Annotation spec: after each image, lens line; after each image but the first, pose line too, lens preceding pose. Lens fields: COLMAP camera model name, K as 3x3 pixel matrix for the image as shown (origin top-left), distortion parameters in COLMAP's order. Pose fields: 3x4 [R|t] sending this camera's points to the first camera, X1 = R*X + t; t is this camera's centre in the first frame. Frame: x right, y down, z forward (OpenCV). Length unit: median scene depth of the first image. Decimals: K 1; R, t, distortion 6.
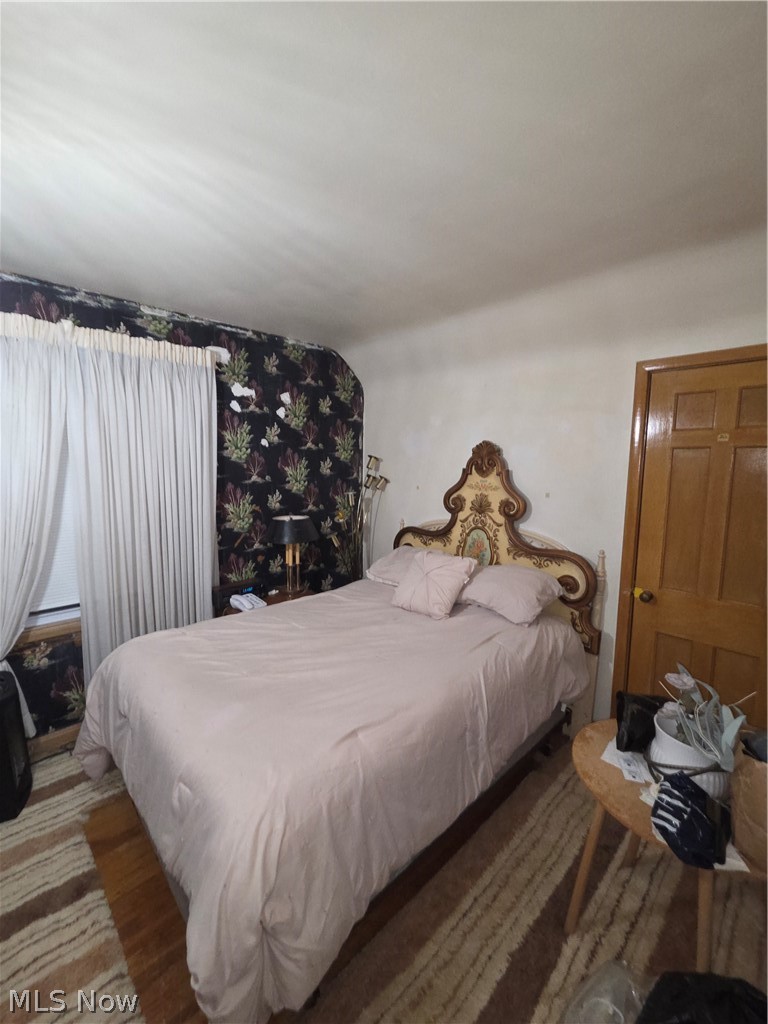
lens RADIAL K [[423.4, 0, 383.1], [0, 423.4, 511.3], [0, 0, 1]] dist [0.001547, 0.000790]
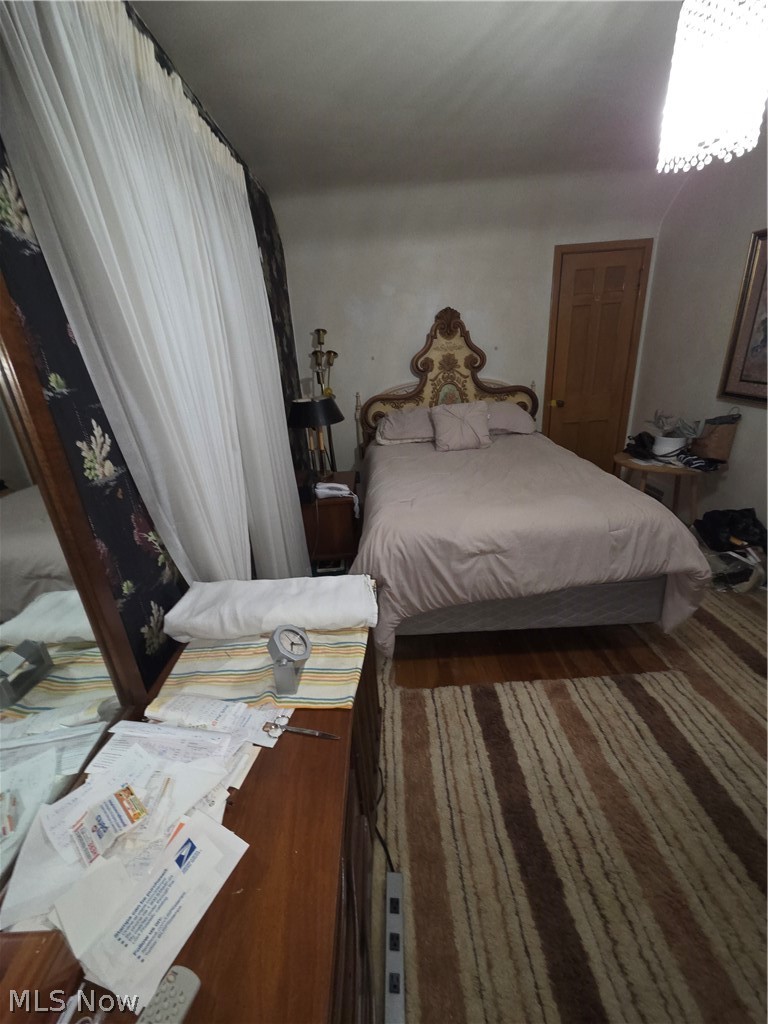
lens RADIAL K [[423.4, 0, 385.7], [0, 423.4, 511.9], [0, 0, 1]] dist [0.001547, 0.000790]
pose [[0.674829, -0.317990, 0.665949, -0.858955], [0.161931, 0.944214, 0.286771, 0.010434], [-0.719989, -0.085684, 0.688675, 0.240501]]
